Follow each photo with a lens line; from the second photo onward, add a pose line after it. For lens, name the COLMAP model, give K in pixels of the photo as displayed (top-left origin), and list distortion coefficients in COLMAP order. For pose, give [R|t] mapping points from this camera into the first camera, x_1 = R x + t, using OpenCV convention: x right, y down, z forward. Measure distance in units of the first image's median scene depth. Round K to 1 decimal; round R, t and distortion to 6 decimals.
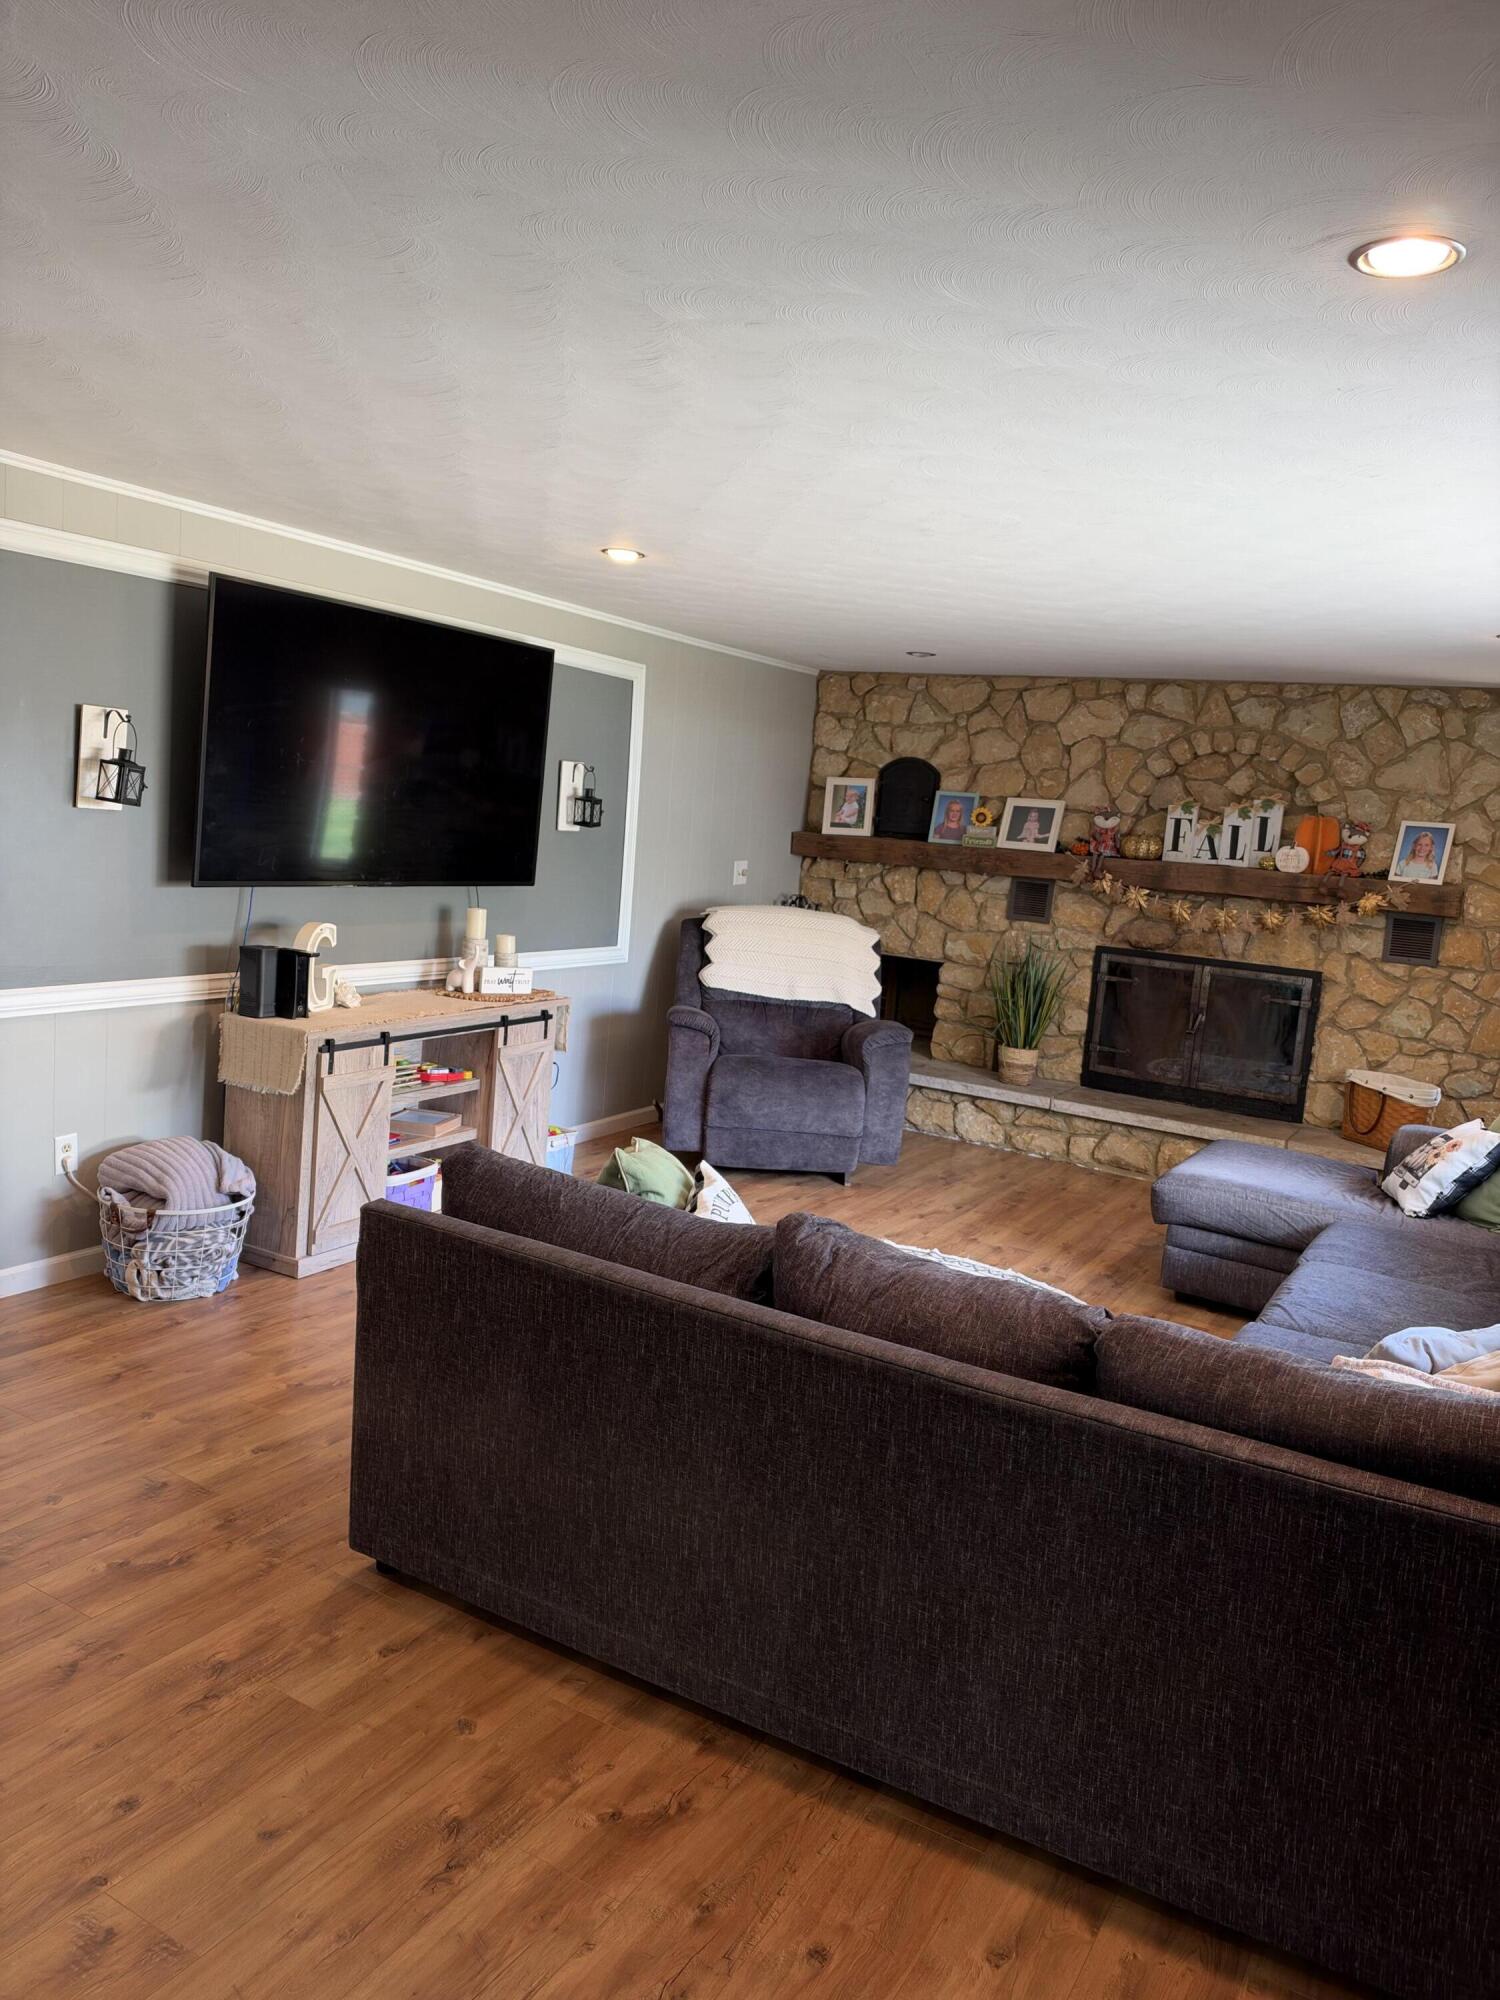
lens RADIAL K [[1452.6, 0, 764.1], [0, 1452.6, 1001.4], [0, 0, 1]] dist [0.071226, -0.077357]
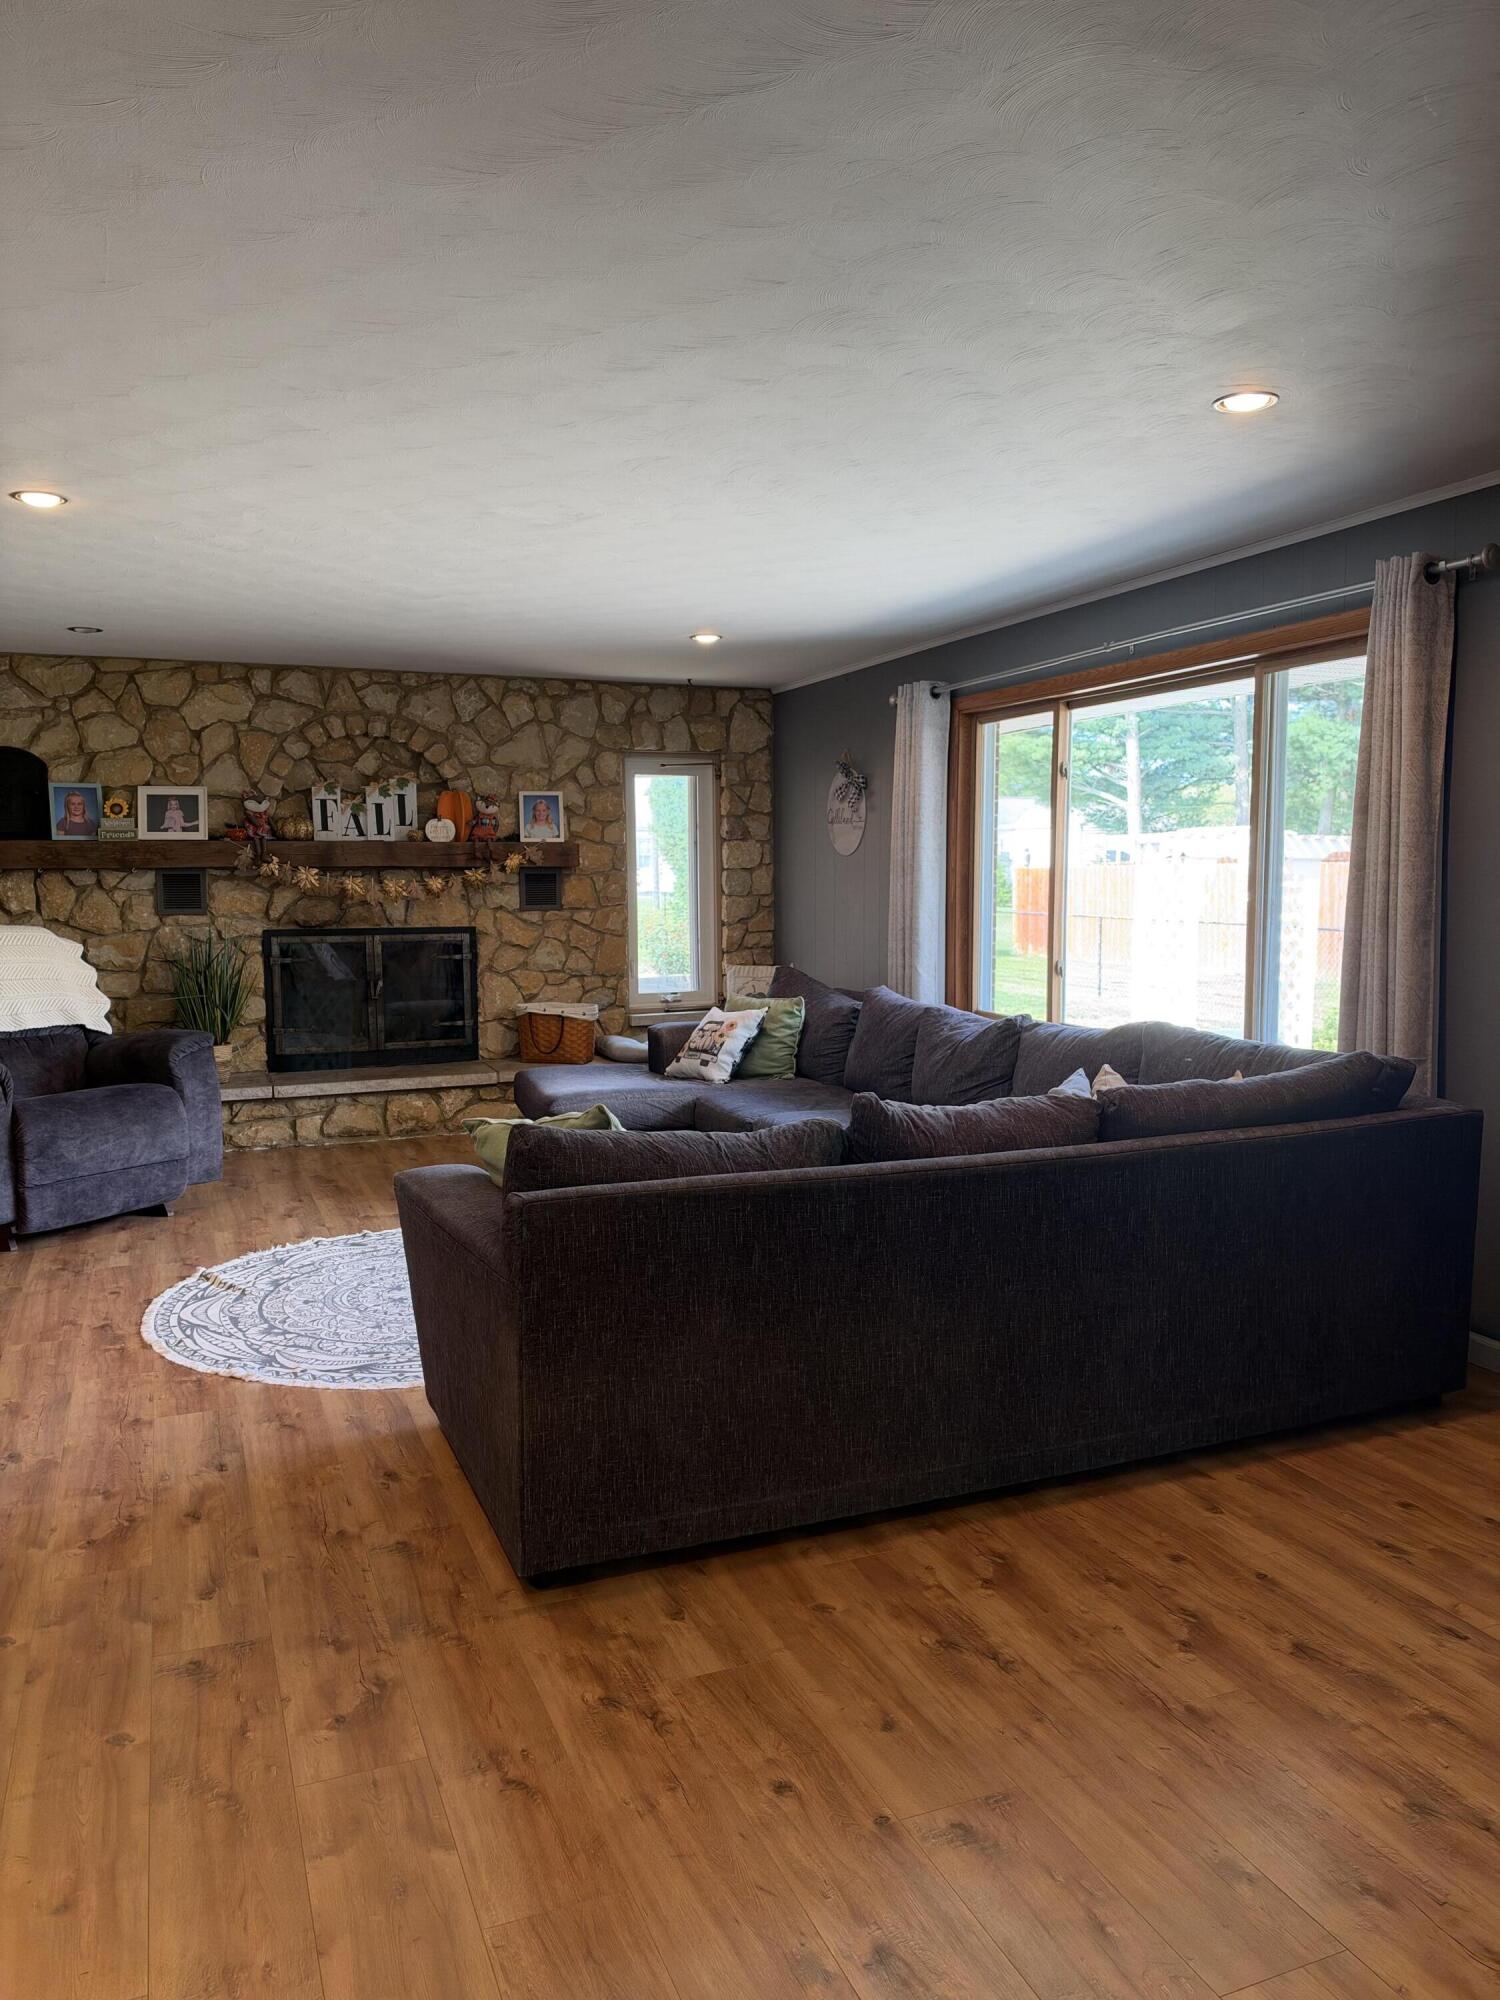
lens RADIAL K [[1452.6, 0, 757.1], [0, 1452.6, 992.0], [0, 0, 1]] dist [0.071226, -0.077357]
pose [[0.606111, -0.152760, 0.780573, -0.385671], [0.159571, 0.984785, 0.068818, -0.012821], [-0.779209, 0.082846, 0.621265, 0.128730]]
